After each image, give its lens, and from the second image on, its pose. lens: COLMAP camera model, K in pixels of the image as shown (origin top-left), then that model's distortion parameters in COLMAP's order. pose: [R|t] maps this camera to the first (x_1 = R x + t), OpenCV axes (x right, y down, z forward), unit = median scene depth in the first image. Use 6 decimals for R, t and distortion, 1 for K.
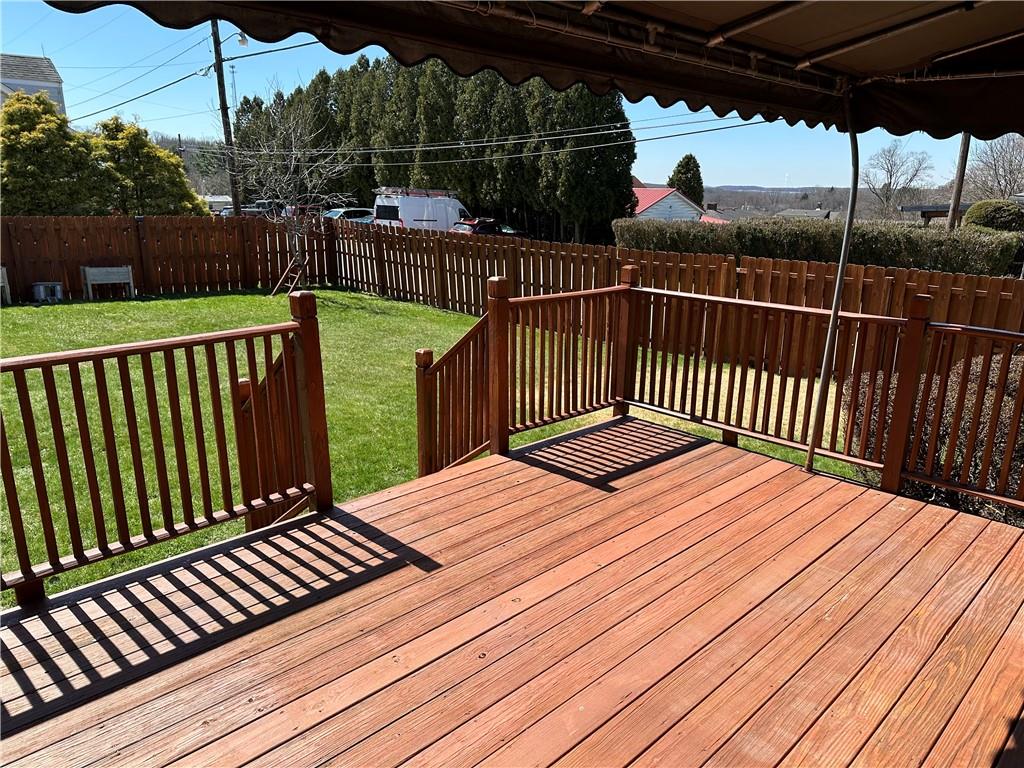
lens RADIAL K [[713.5, 0, 512.7], [0, 713.5, 390.0], [0, 0, 1]] dist [0.085766, -0.113980]
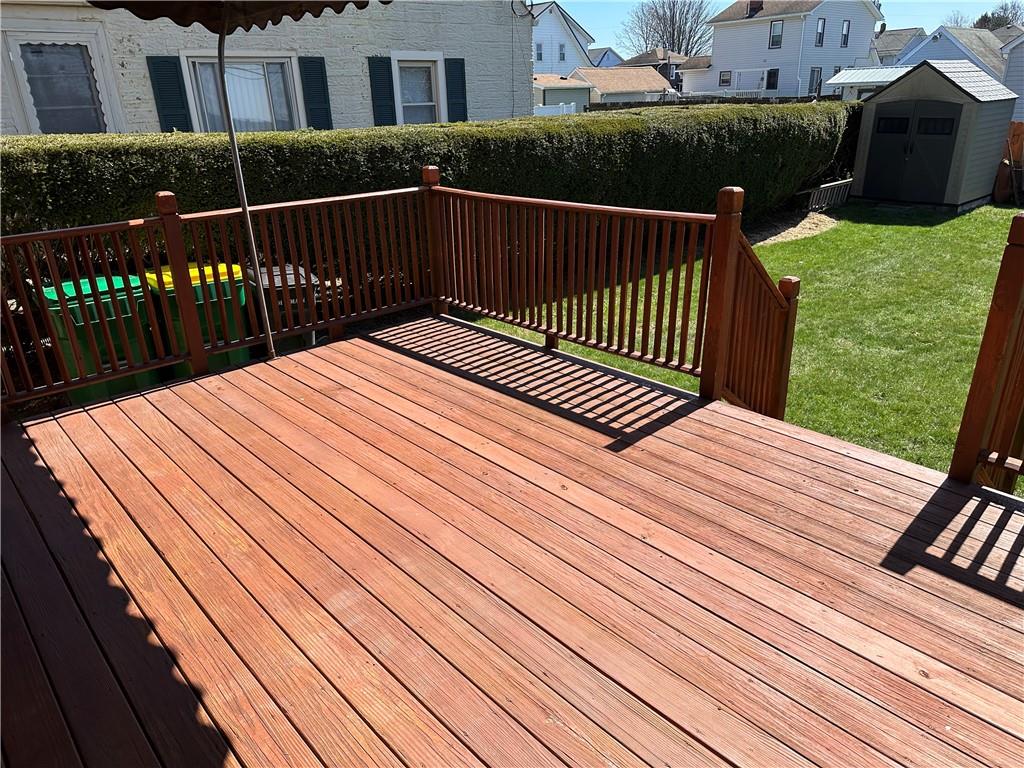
lens RADIAL K [[651.2, 0, 512.0], [0, 651.2, 384.0], [0, 0, 1]] dist [0.082395, -0.078296]
pose [[-0.002326, 0.378272, -0.925691, 0.797688], [-0.248376, 0.896467, 0.366954, -0.178898], [0.968661, 0.230773, 0.091869, 0.731188]]
